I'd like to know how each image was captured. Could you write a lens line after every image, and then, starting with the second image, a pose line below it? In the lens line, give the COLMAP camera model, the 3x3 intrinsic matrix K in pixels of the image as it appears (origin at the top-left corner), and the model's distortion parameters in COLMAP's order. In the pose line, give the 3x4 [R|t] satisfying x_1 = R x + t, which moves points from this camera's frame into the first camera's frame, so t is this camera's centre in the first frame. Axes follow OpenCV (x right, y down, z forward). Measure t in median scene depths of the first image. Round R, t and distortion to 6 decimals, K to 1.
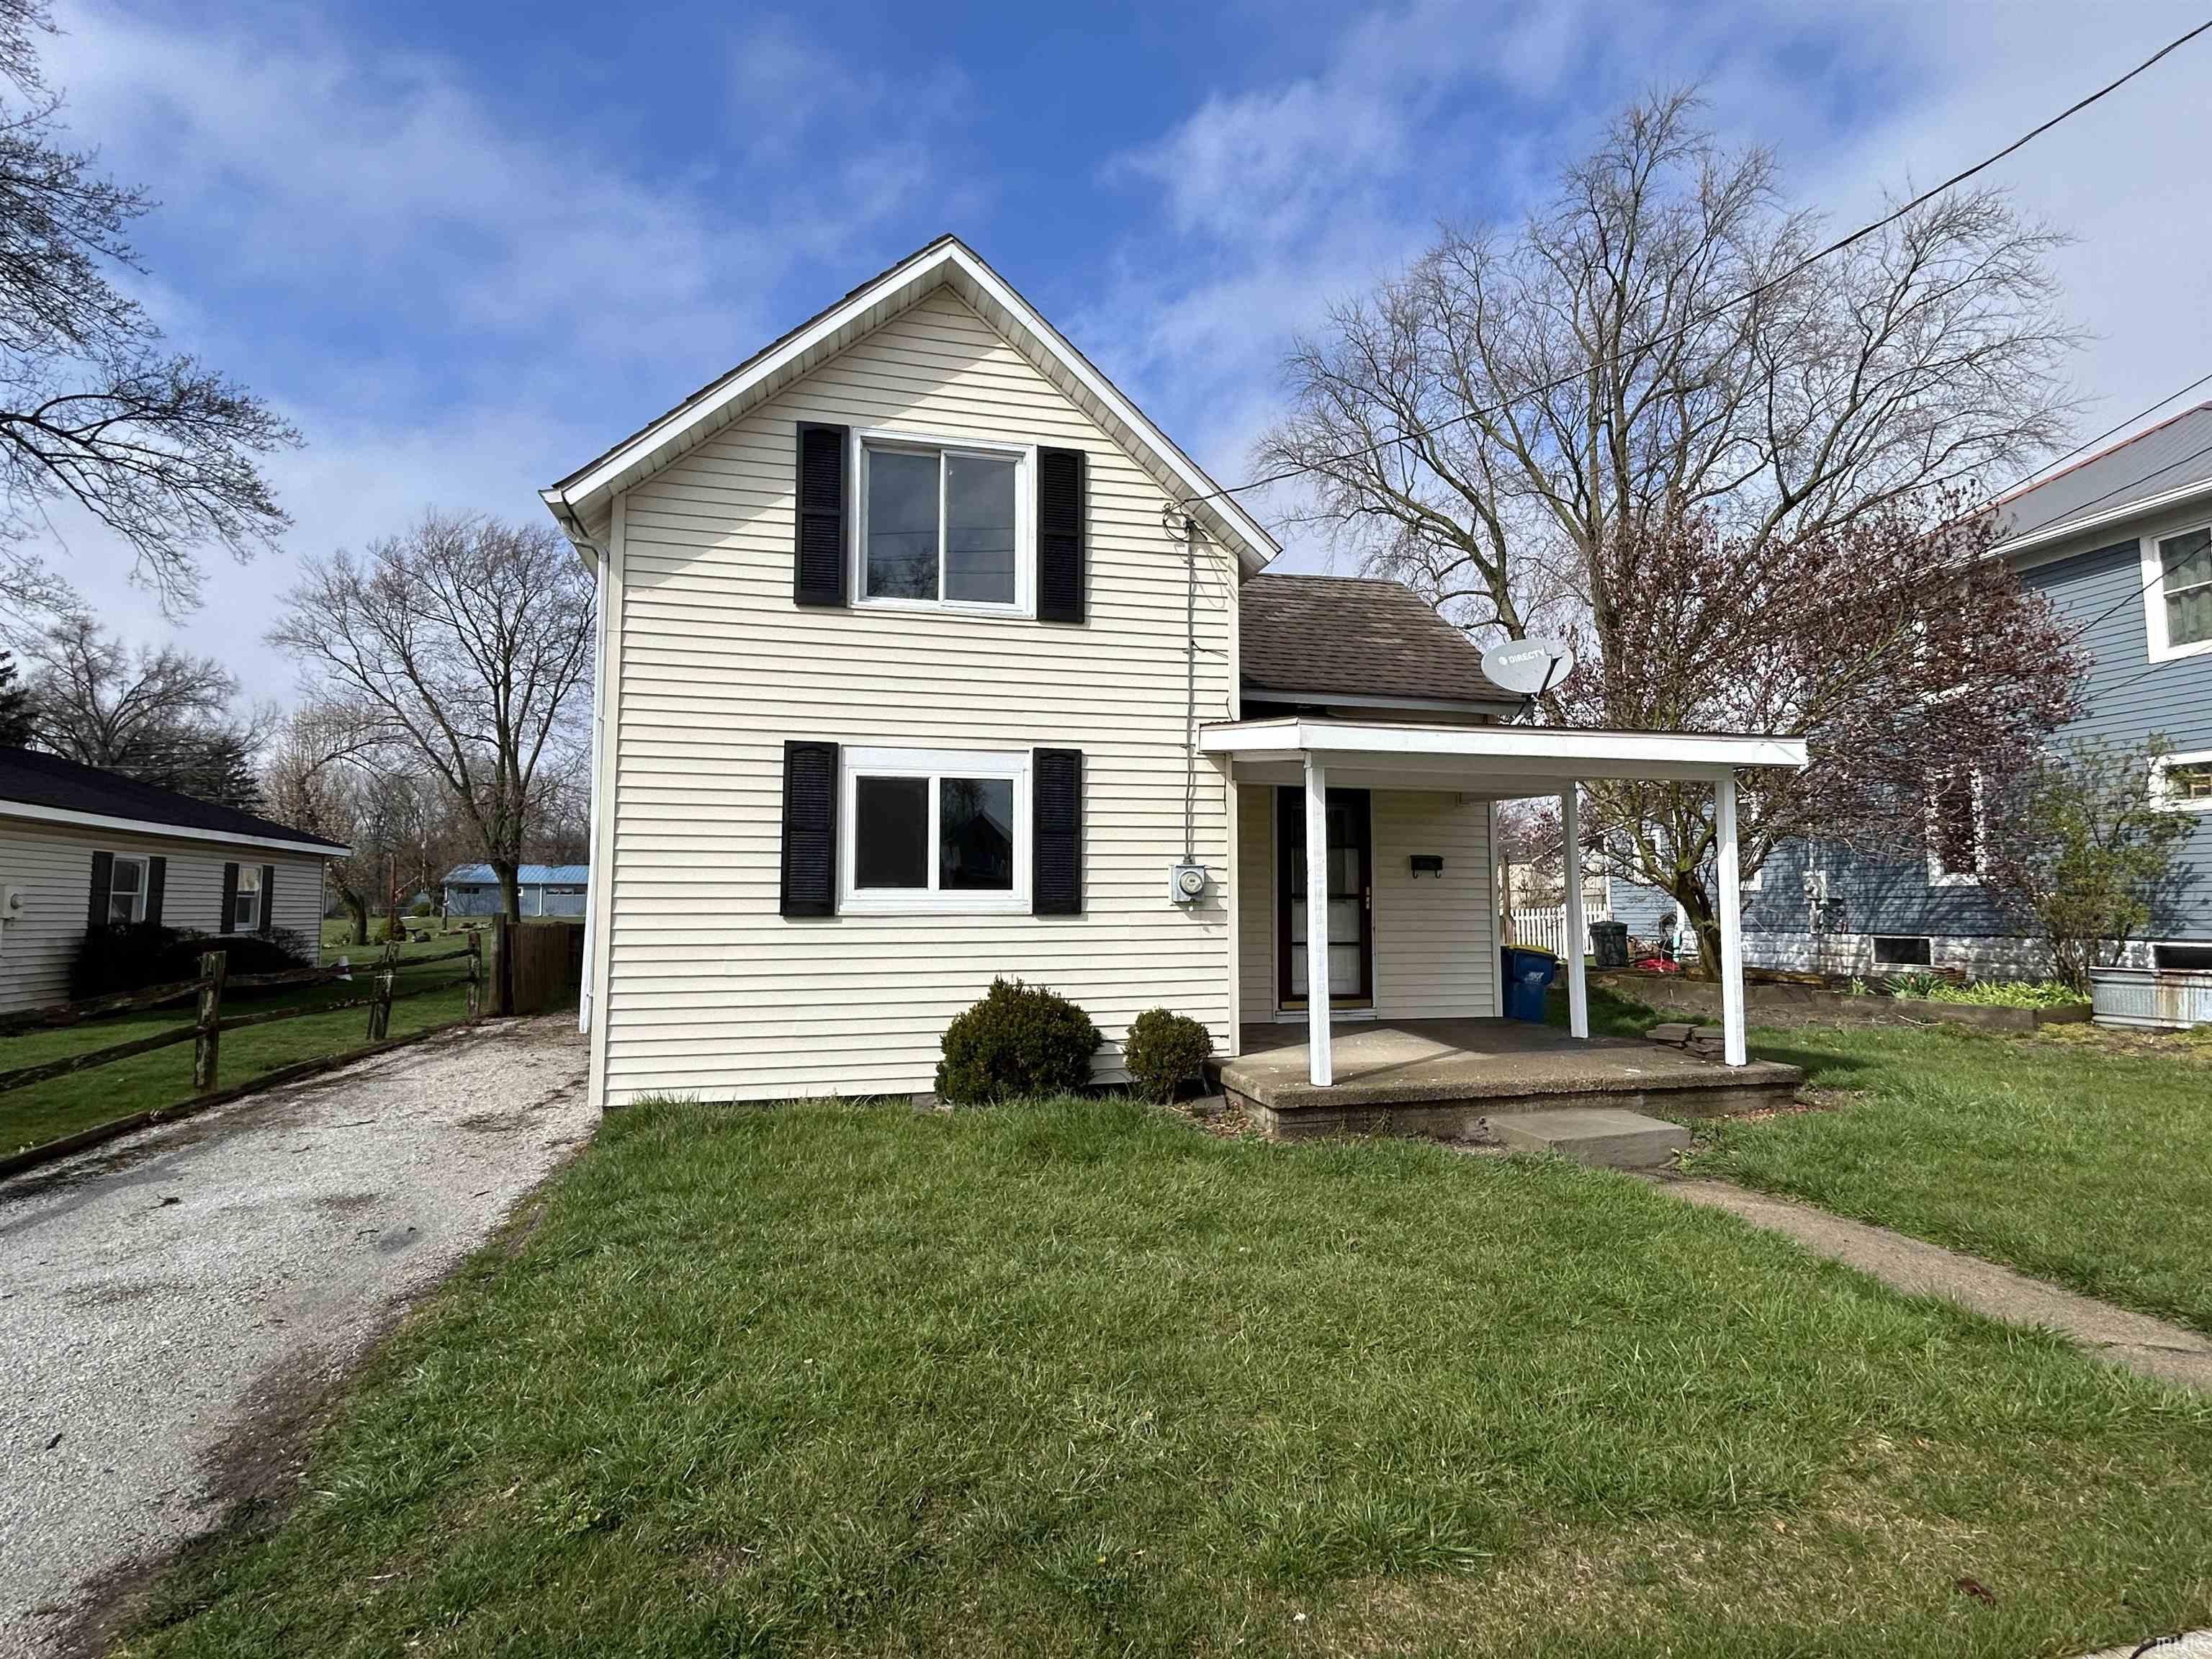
lens RADIAL K [[1045.7, 0, 1102.3], [0, 1045.7, 830.4], [0, 0, 1]] dist [0.006343, -0.001730]
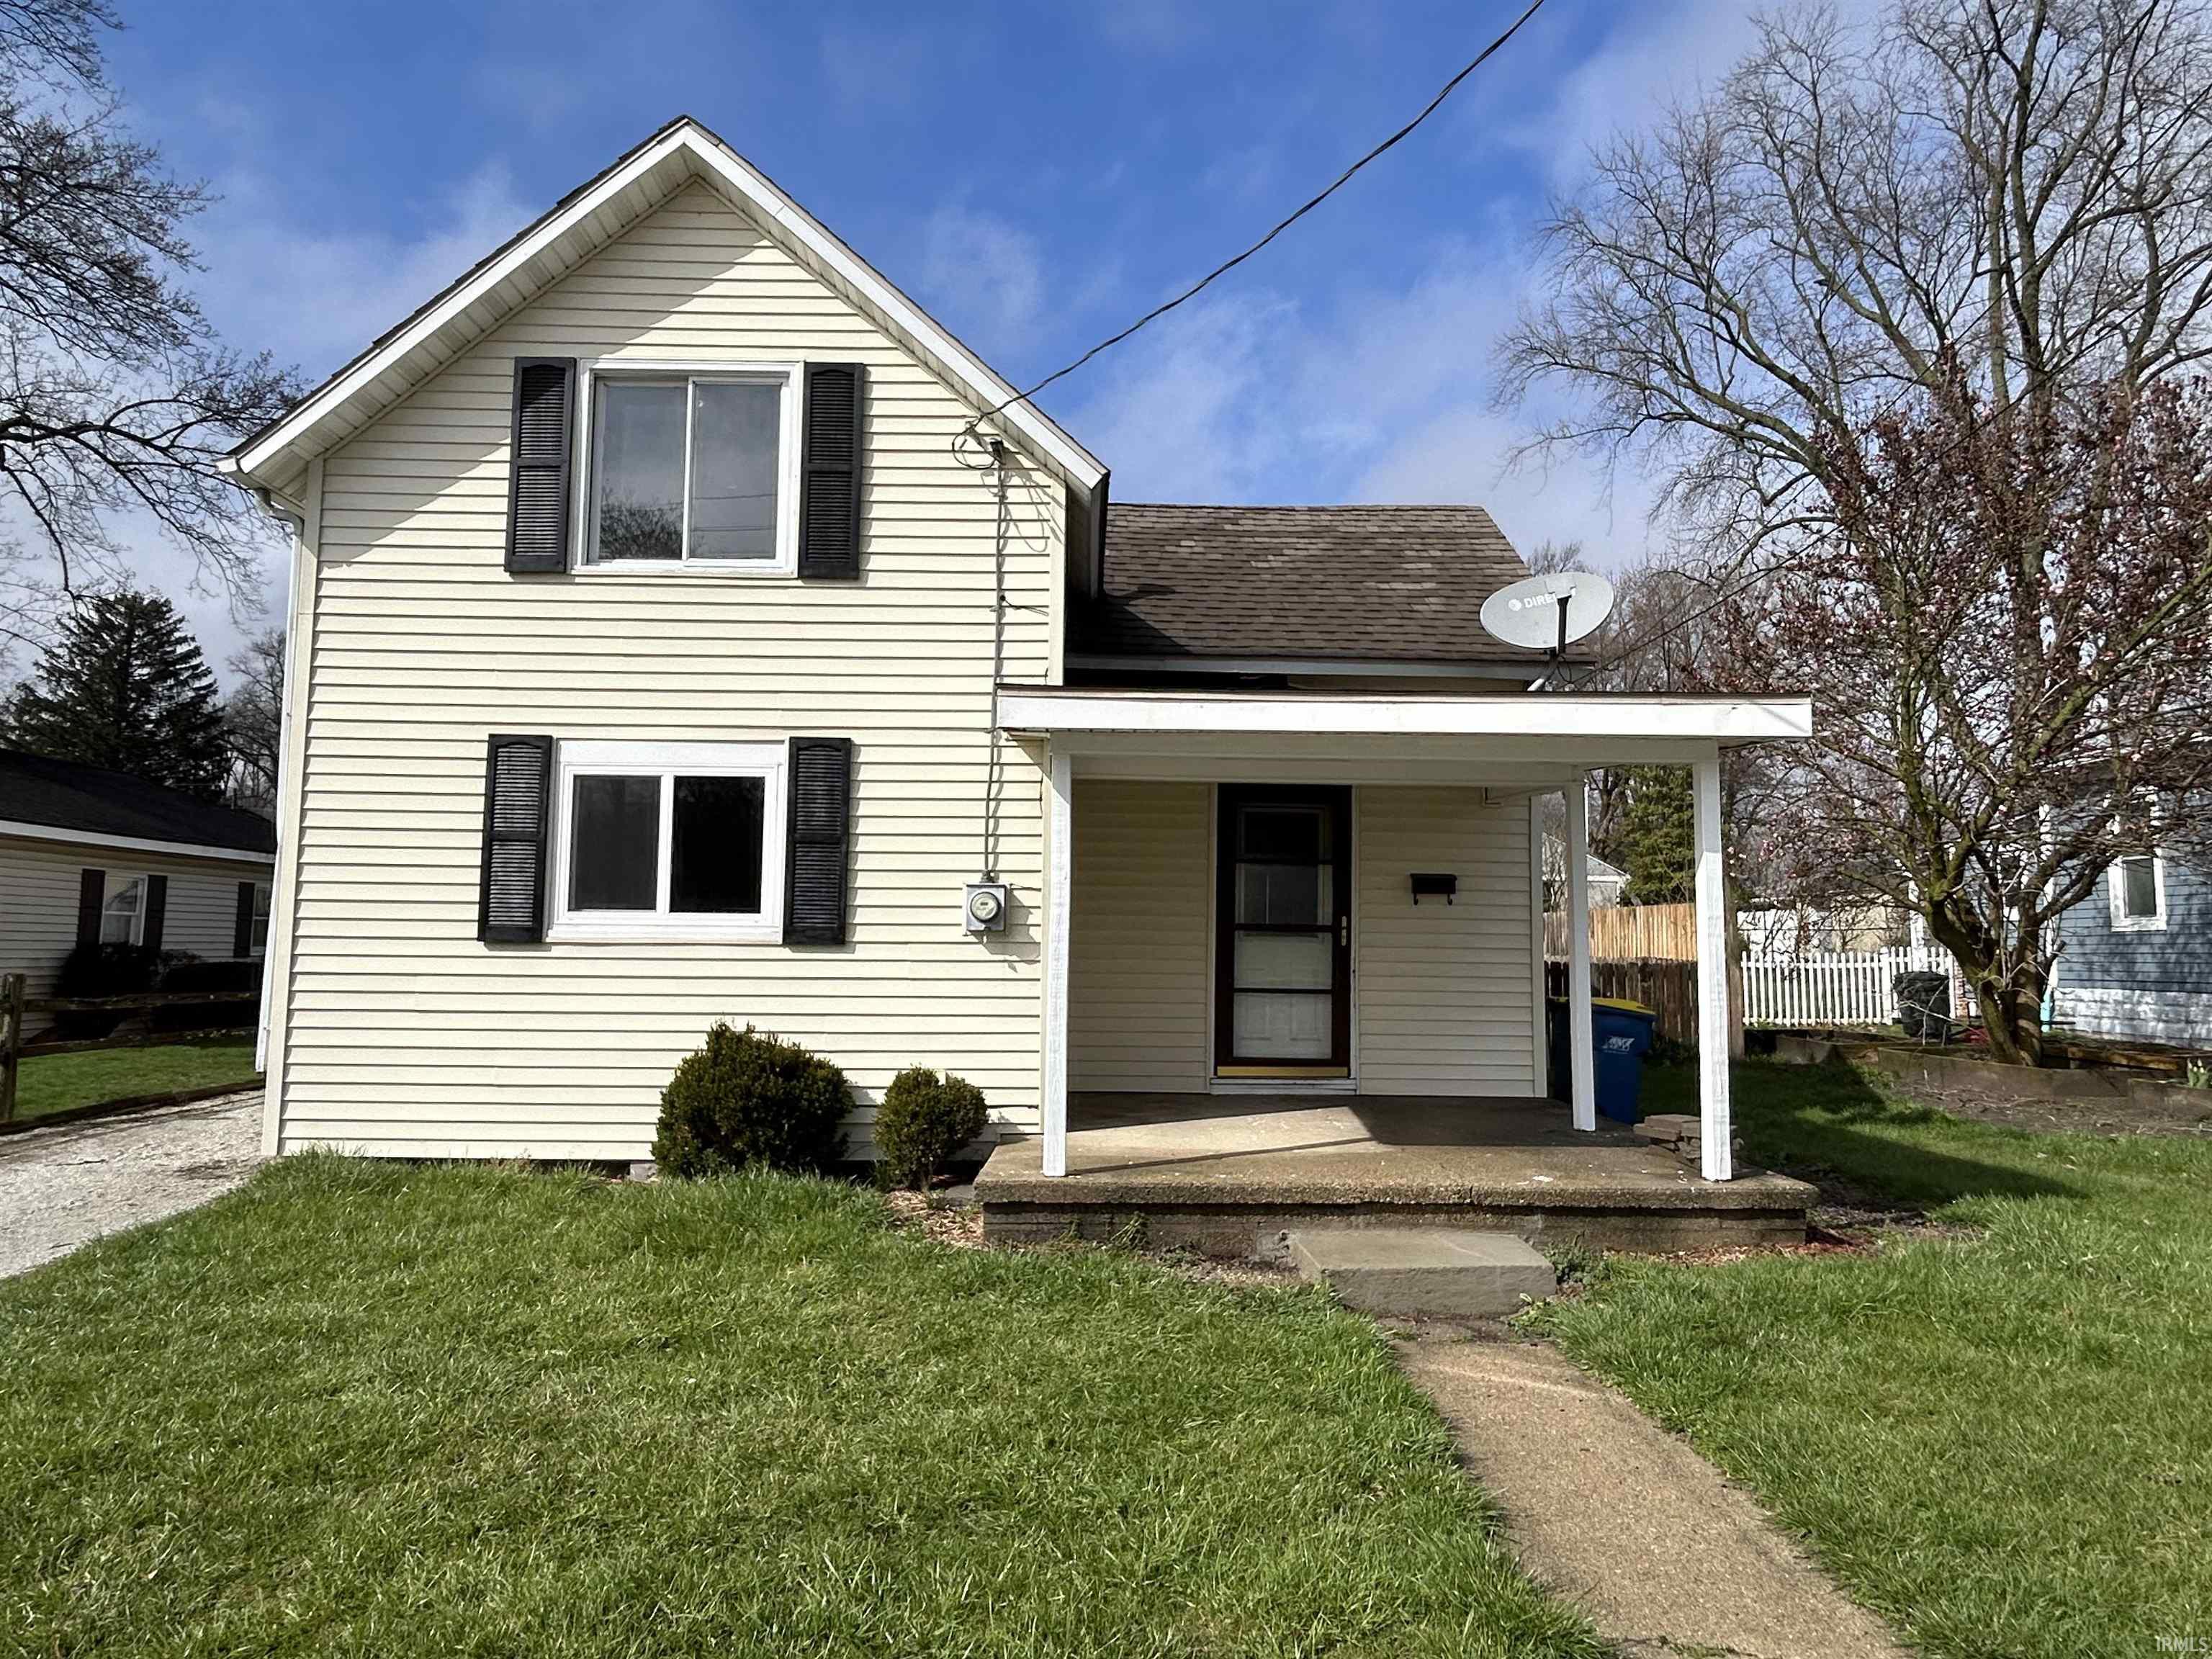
lens RADIAL K [[1289.7, 0, 1107.3], [0, 1289.7, 834.2], [0, 0, 1]] dist [0.000345, 0.006974]
pose [[0.975459, -0.005377, -0.220115, 0.386480], [0.002922, 0.999930, -0.011479, 0.007770], [0.220161, 0.010555, 0.975406, 0.086874]]
